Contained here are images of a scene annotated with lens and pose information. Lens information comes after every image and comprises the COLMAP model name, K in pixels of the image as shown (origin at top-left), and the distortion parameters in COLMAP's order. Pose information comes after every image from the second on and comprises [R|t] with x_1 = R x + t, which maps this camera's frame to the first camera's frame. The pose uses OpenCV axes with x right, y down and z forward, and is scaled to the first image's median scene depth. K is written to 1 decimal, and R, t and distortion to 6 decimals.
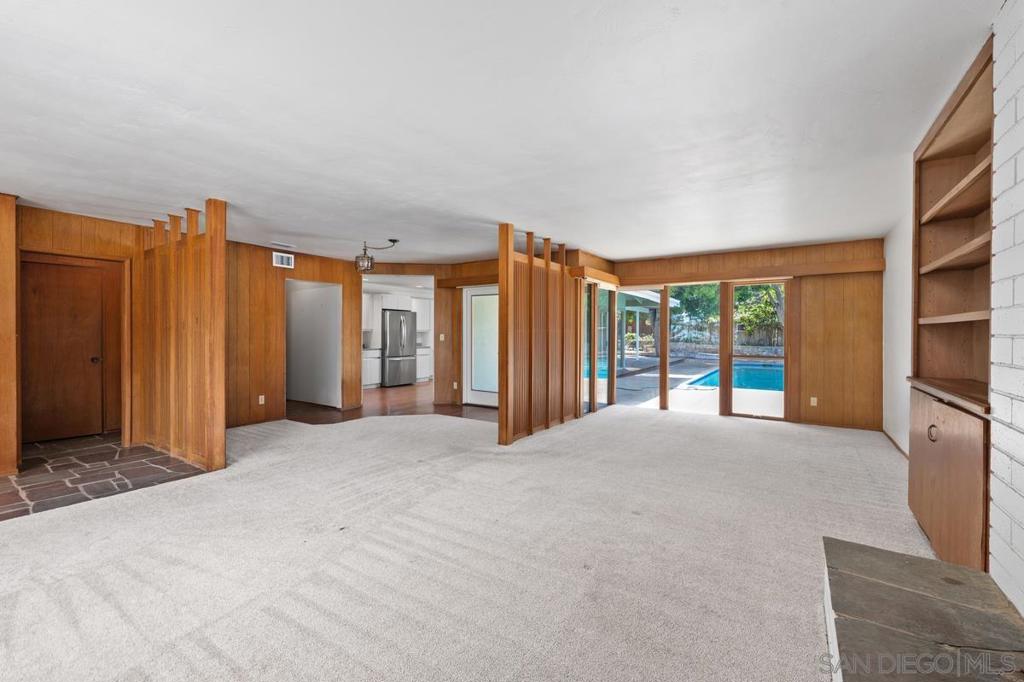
lens RADIAL K [[423.0, 0, 511.3], [0, 423.0, 339.4], [0, 0, 1]] dist [0.001010, 0.000327]
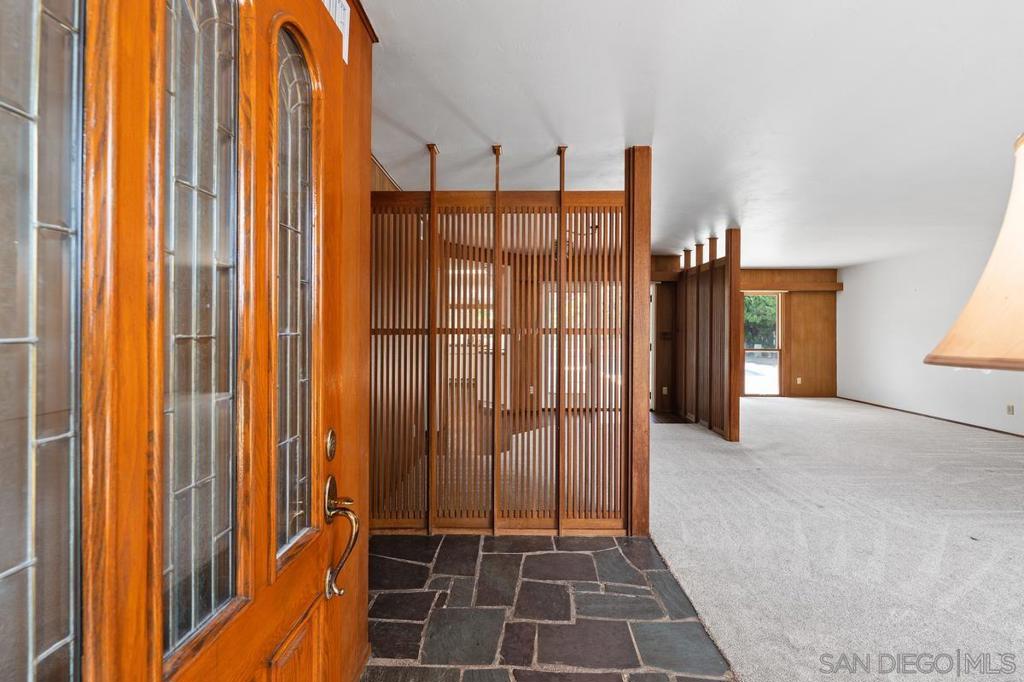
lens RADIAL K [[417.6, 0, 512.7], [0, 417.6, 335.0], [0, 0, 1]] dist [-0.001116, 0.000081]
pose [[0.838873, -0.005758, 0.544297, -0.830020], [0.005822, 0.999982, 0.001607, -0.012558], [-0.544296, 0.001821, 0.838891, 0.353887]]
